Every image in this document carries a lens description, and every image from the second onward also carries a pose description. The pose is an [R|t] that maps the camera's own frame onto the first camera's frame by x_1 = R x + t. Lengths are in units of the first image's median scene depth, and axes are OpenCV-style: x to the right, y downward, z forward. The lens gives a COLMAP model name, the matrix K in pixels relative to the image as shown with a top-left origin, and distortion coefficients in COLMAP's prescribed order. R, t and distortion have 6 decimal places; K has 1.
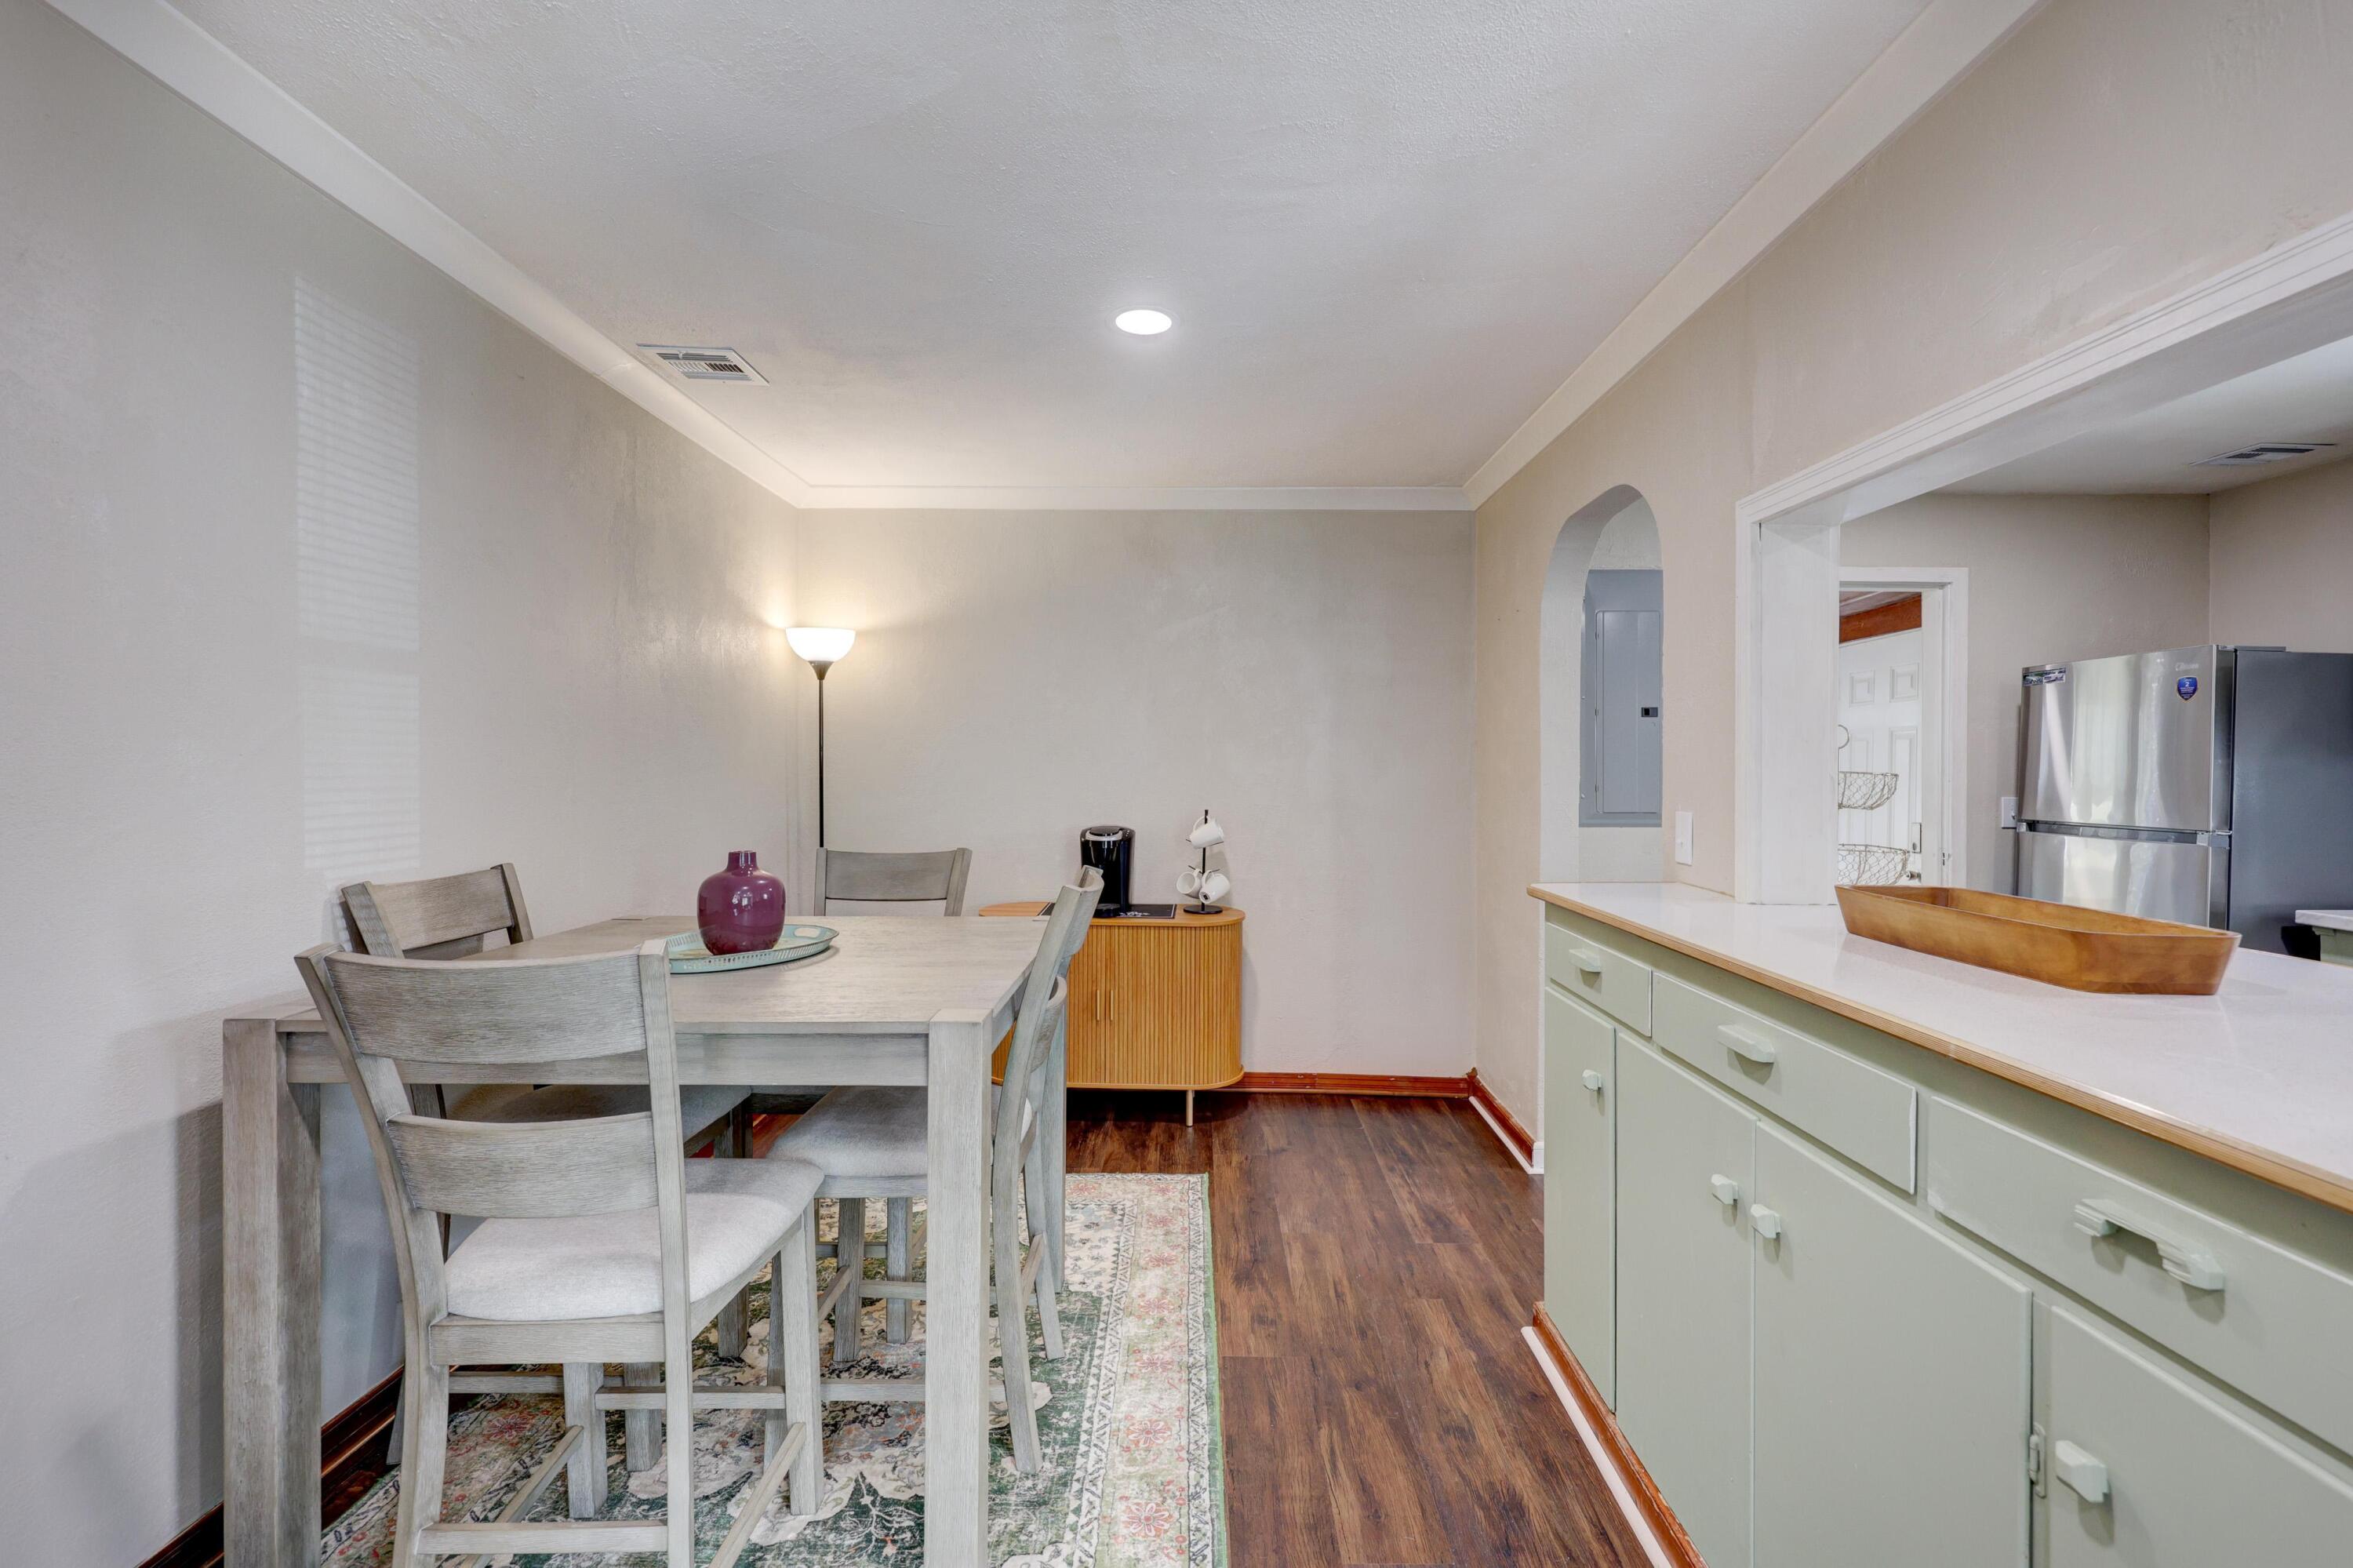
lens RADIAL K [[1058.9, 0, 1197.8], [0, 1058.9, 769.4], [0, 0, 1]] dist [-0.006321, 0.001517]
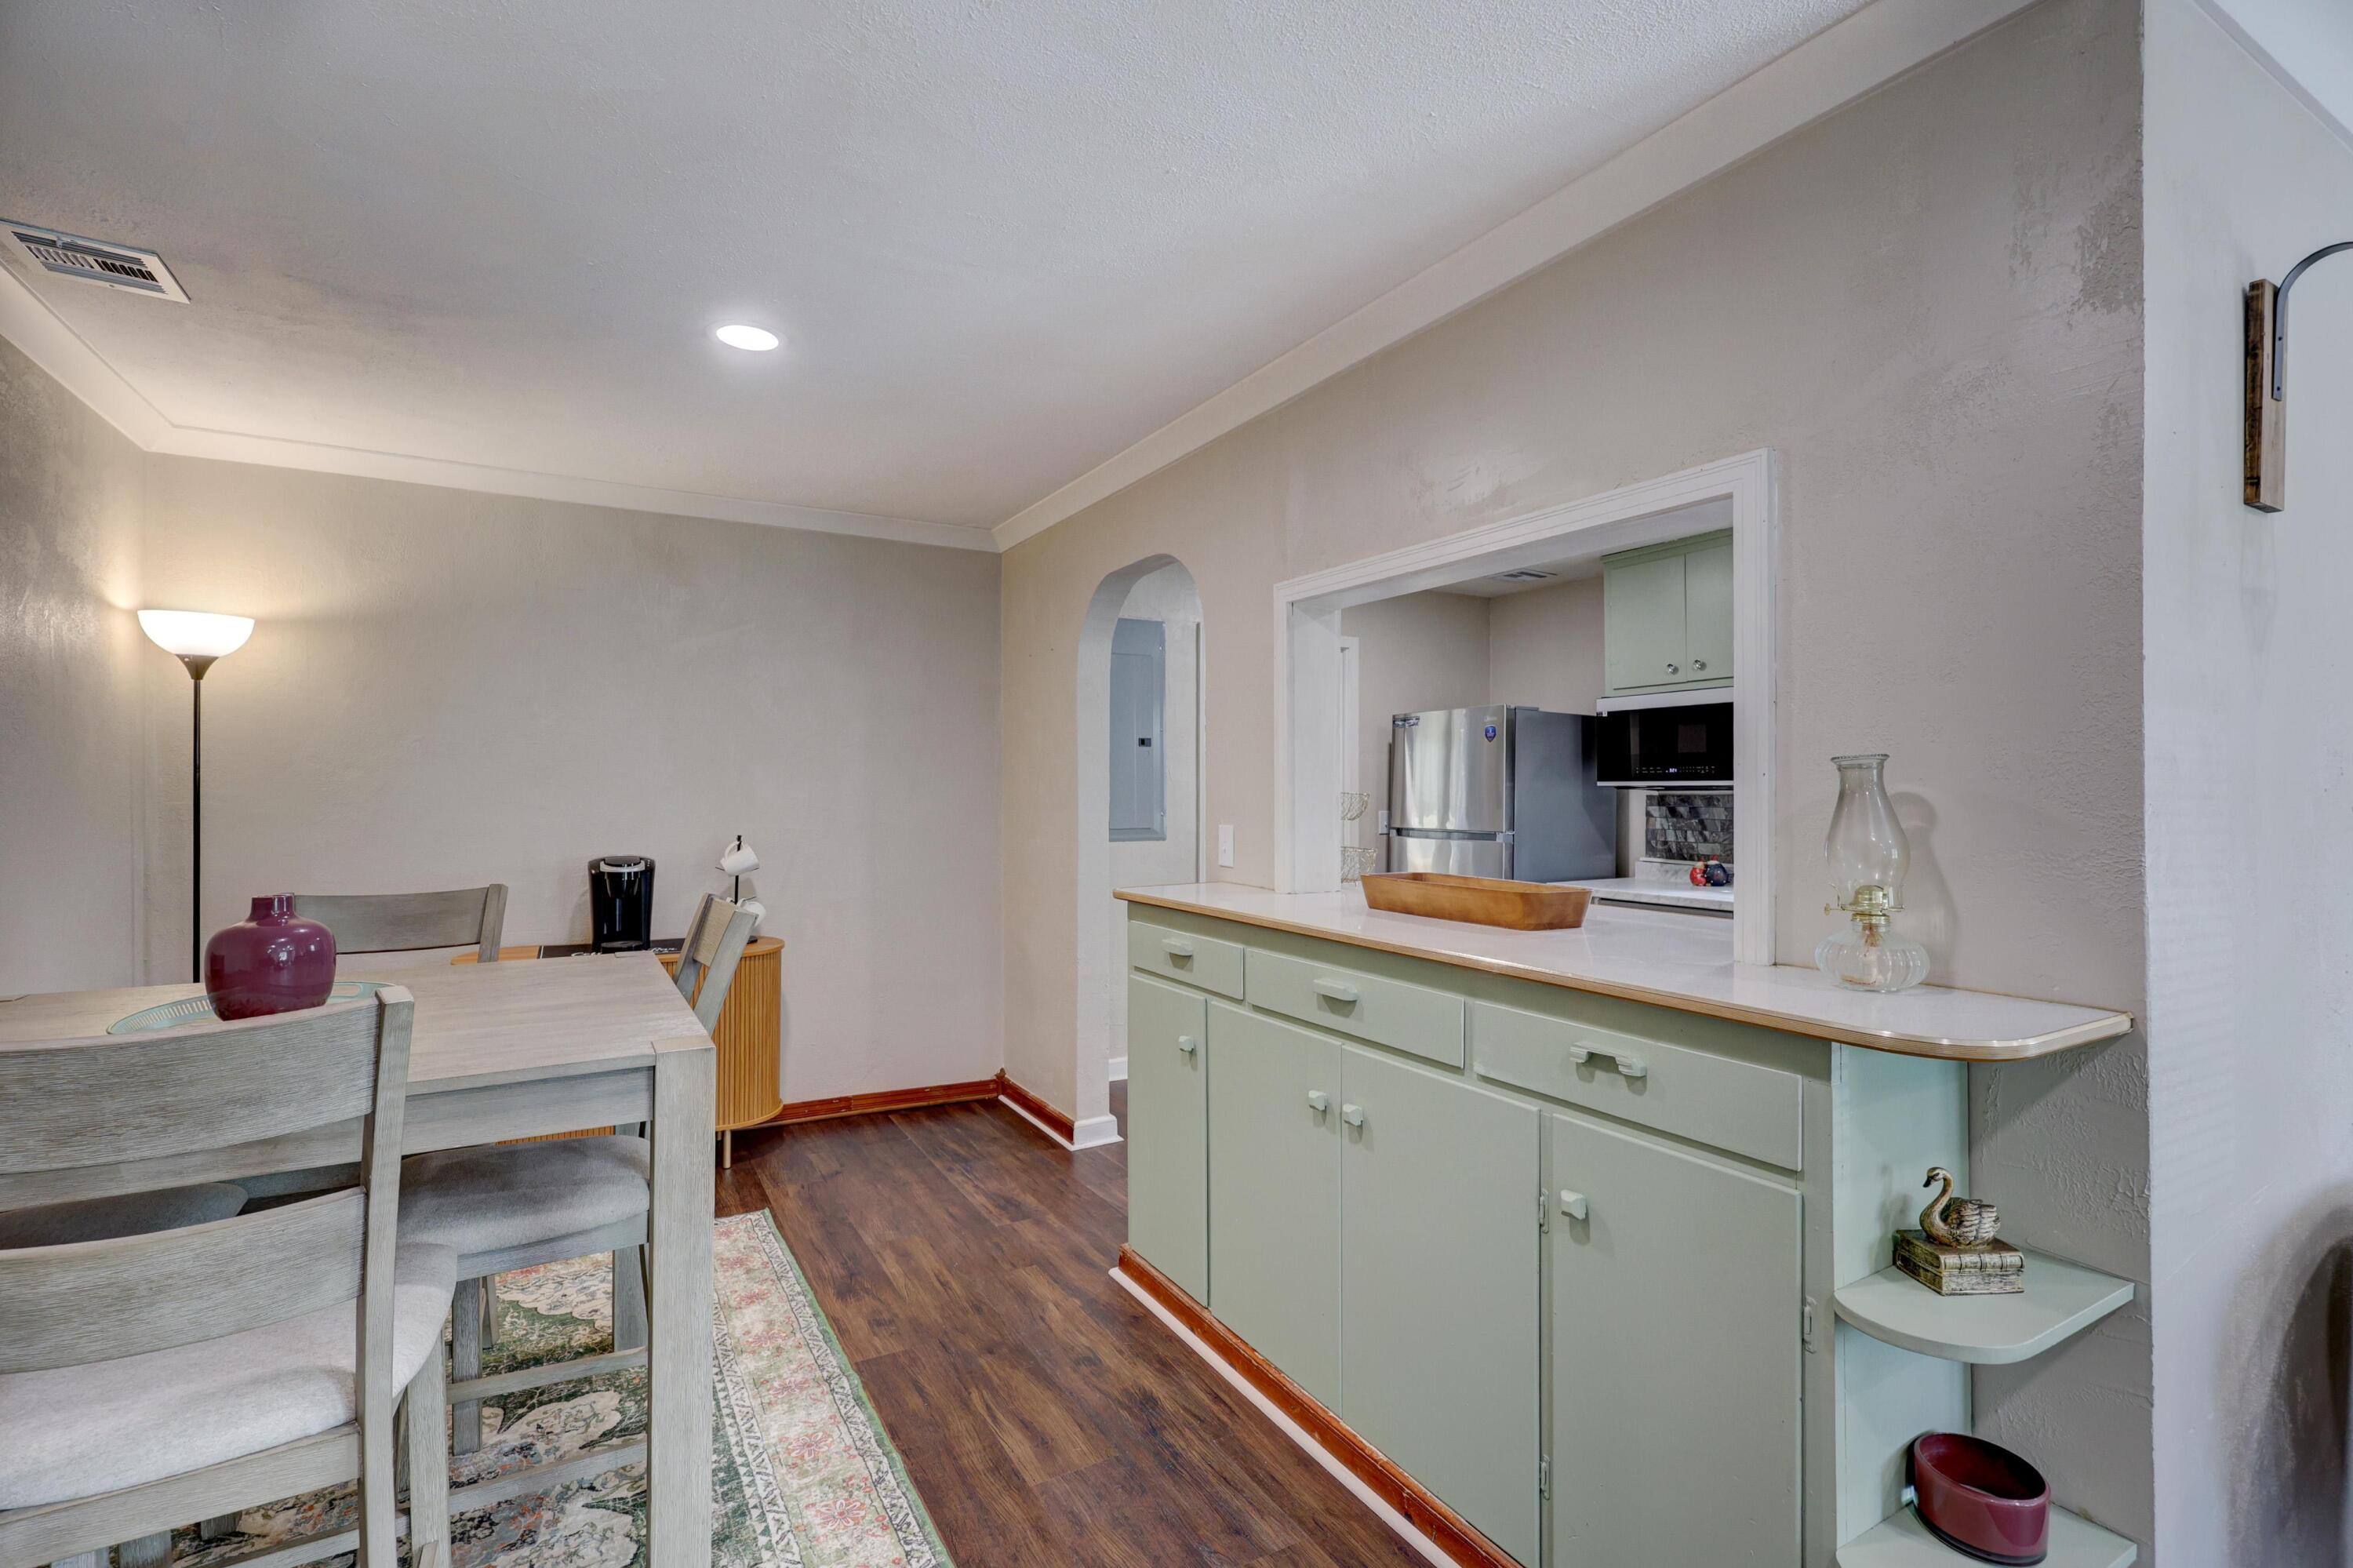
lens RADIAL K [[1058.9, 0, 1198.2], [0, 1058.9, 783.8], [0, 0, 1]] dist [-0.006321, 0.001517]
pose [[0.859548, -0.000353, 0.511054, -0.232589], [0.004682, 0.999963, -0.007183, 0.000209], [-0.511033, 0.008567, 0.859518, -0.066427]]
